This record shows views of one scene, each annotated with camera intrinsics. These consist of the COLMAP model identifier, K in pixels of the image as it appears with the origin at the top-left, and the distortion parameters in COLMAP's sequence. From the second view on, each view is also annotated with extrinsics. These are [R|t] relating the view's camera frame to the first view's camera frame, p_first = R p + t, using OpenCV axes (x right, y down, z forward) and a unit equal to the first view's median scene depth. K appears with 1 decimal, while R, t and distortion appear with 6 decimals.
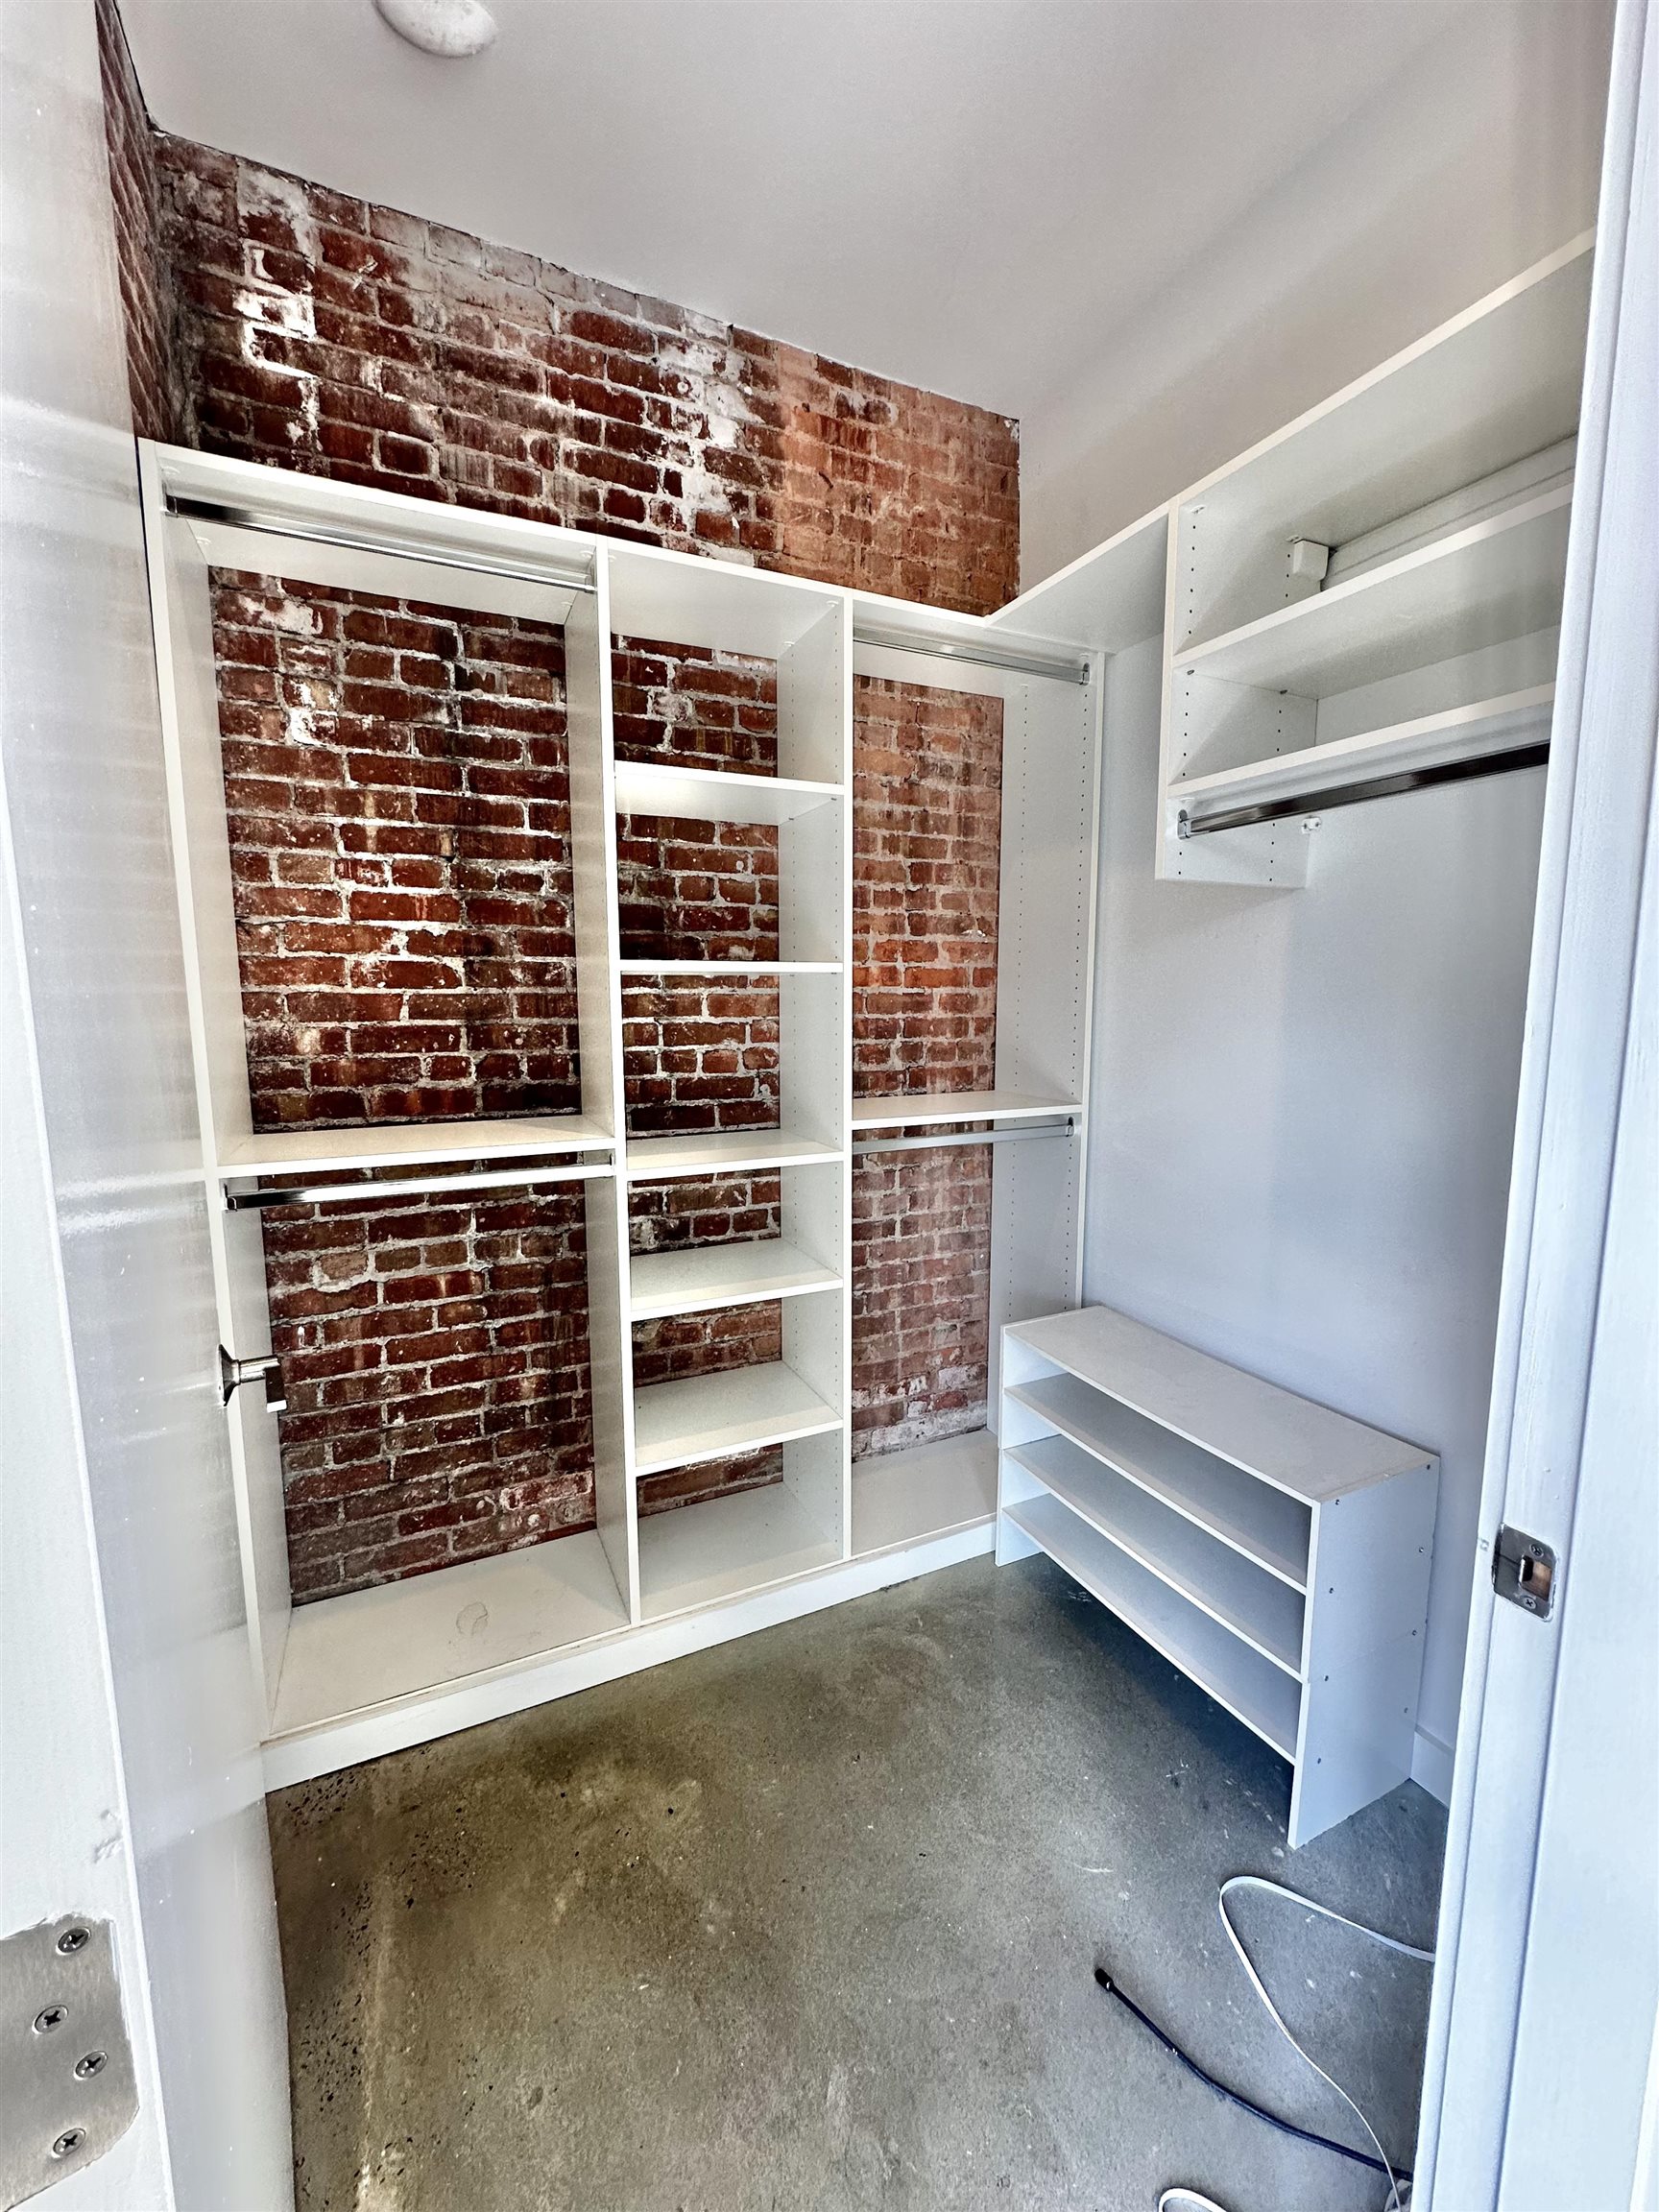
lens RADIAL K [[883.0, 0, 830.6], [0, 883.0, 1106.1], [0, 0, 1]] dist [-0.004886, 0.001194]
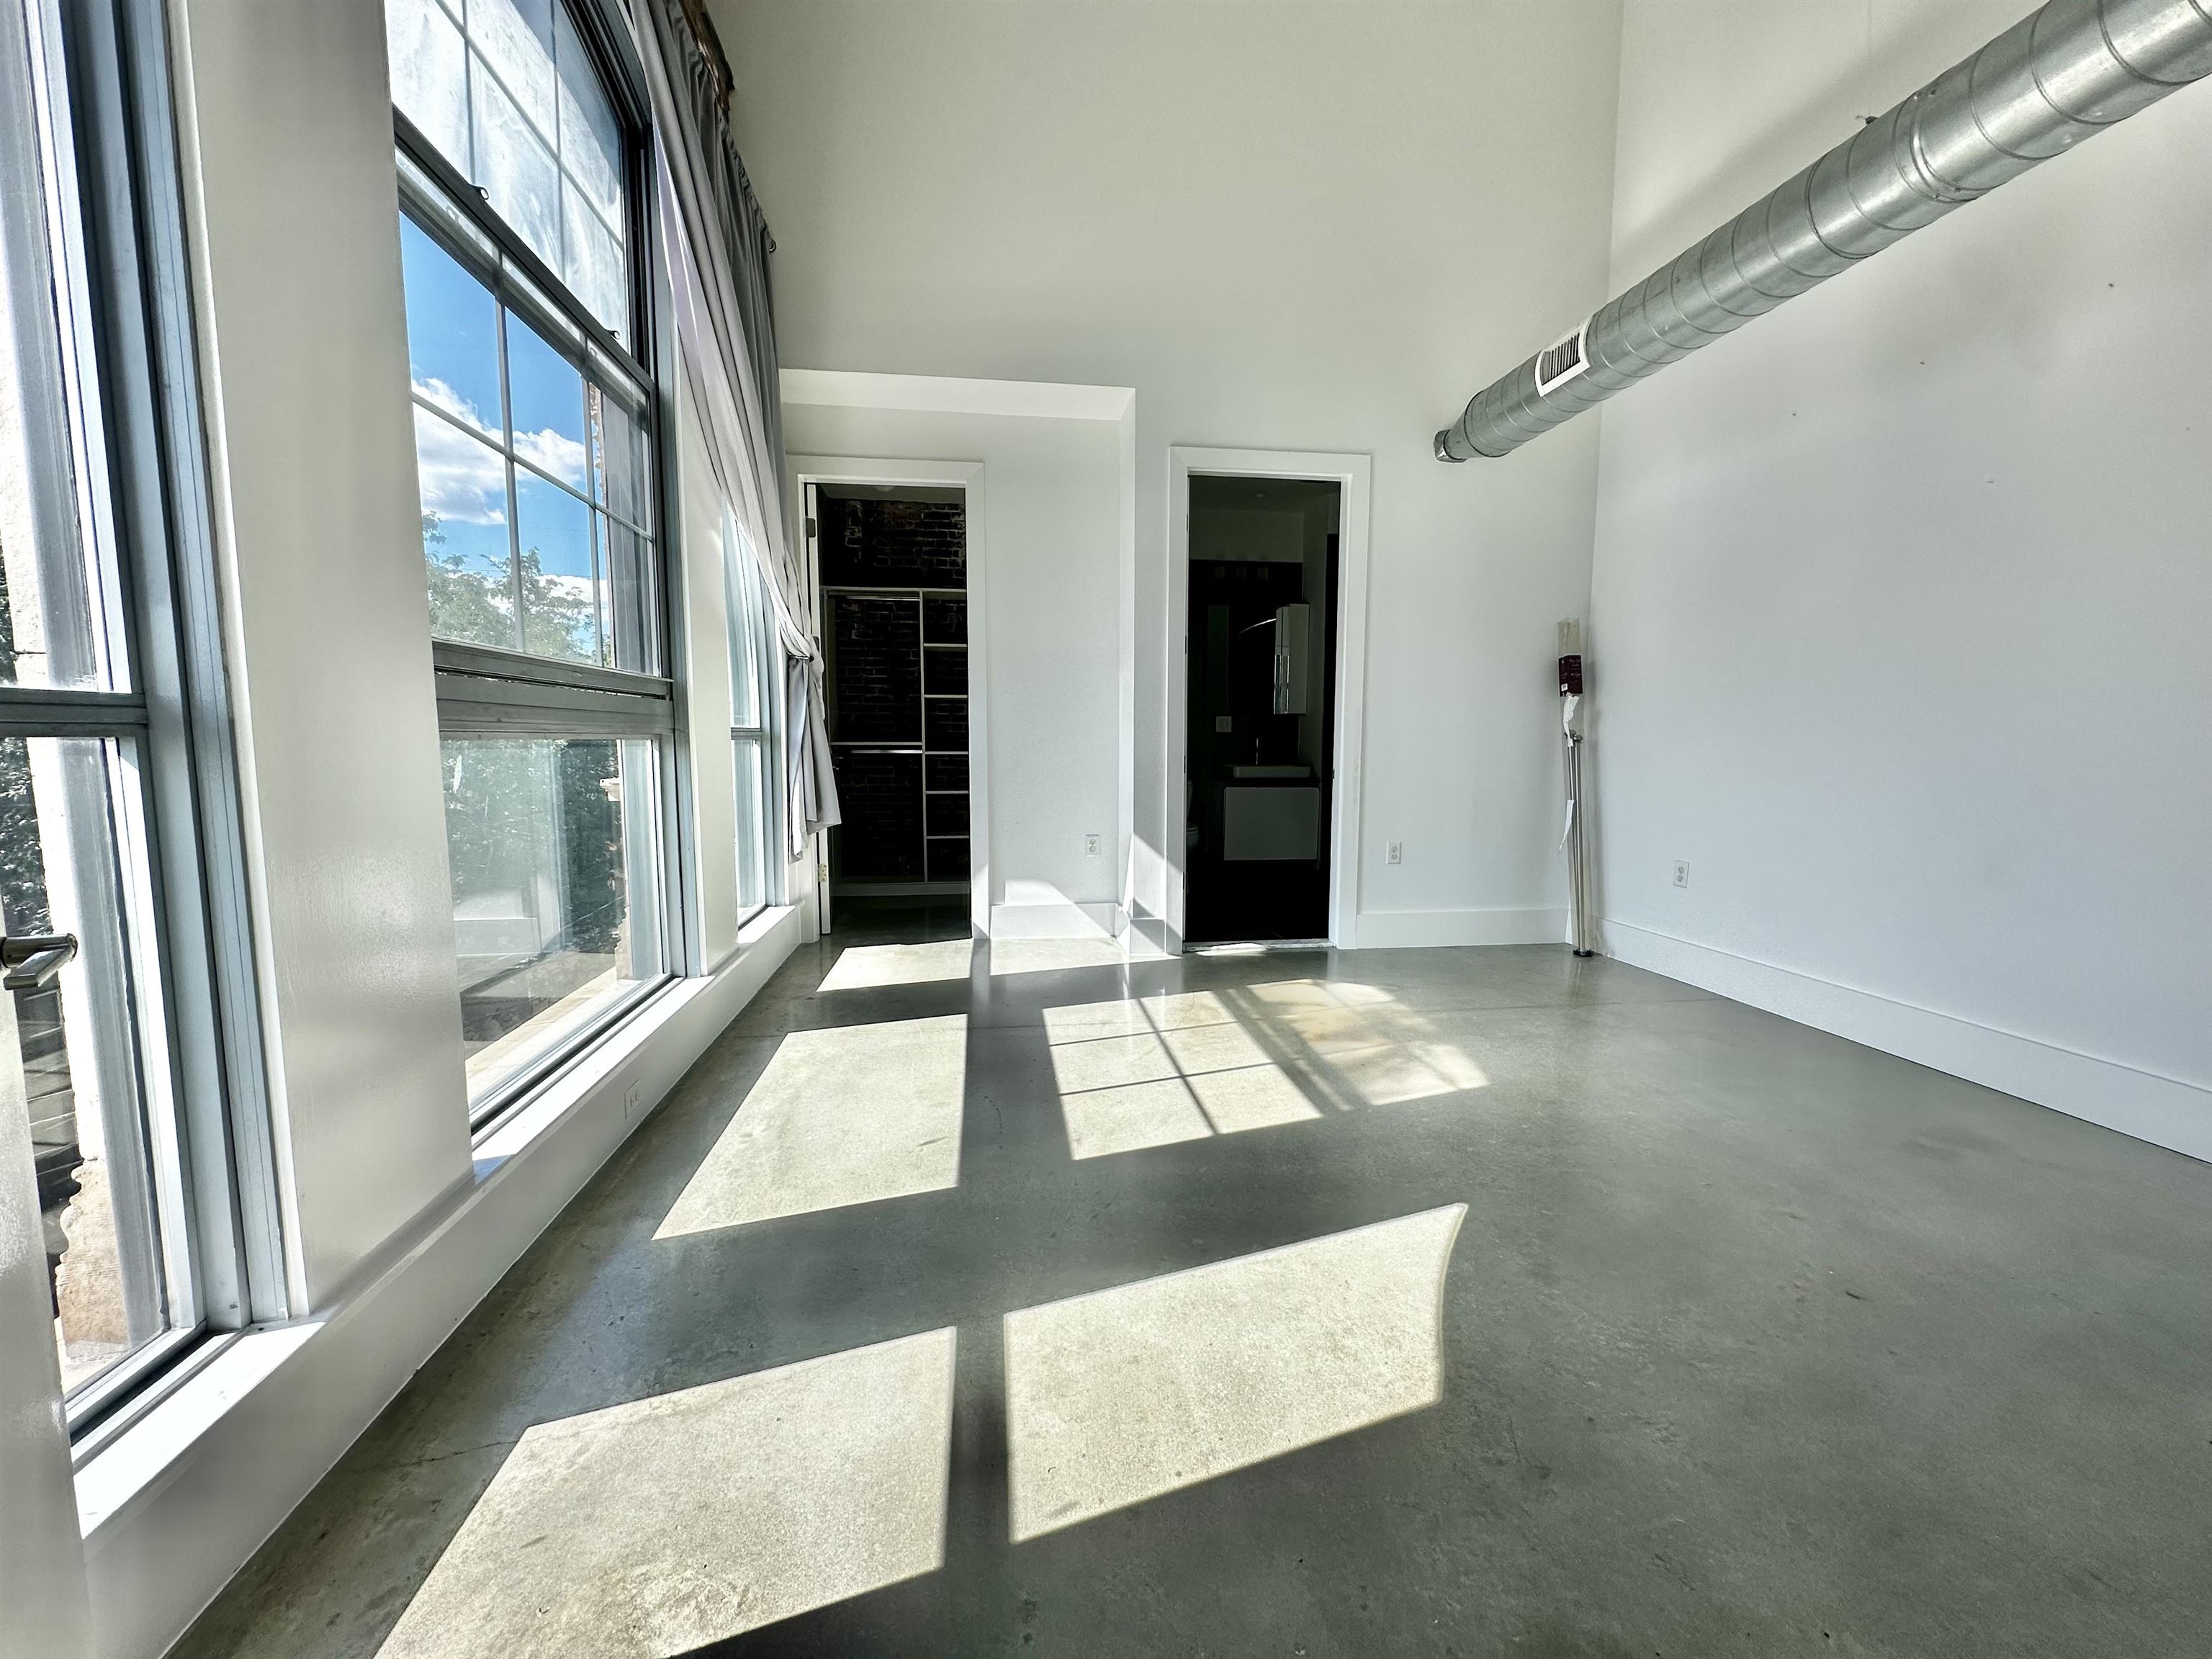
lens RADIAL K [[883.0, 0, 1104.1], [0, 883.0, 826.8], [0, 0, 1]] dist [-0.004886, 0.001194]
pose [[0.951877, 0.036596, -0.304287, 1.541154], [-0.043340, 0.998941, -0.015436, 0.392698], [0.303400, 0.027881, 0.952455, -2.175322]]
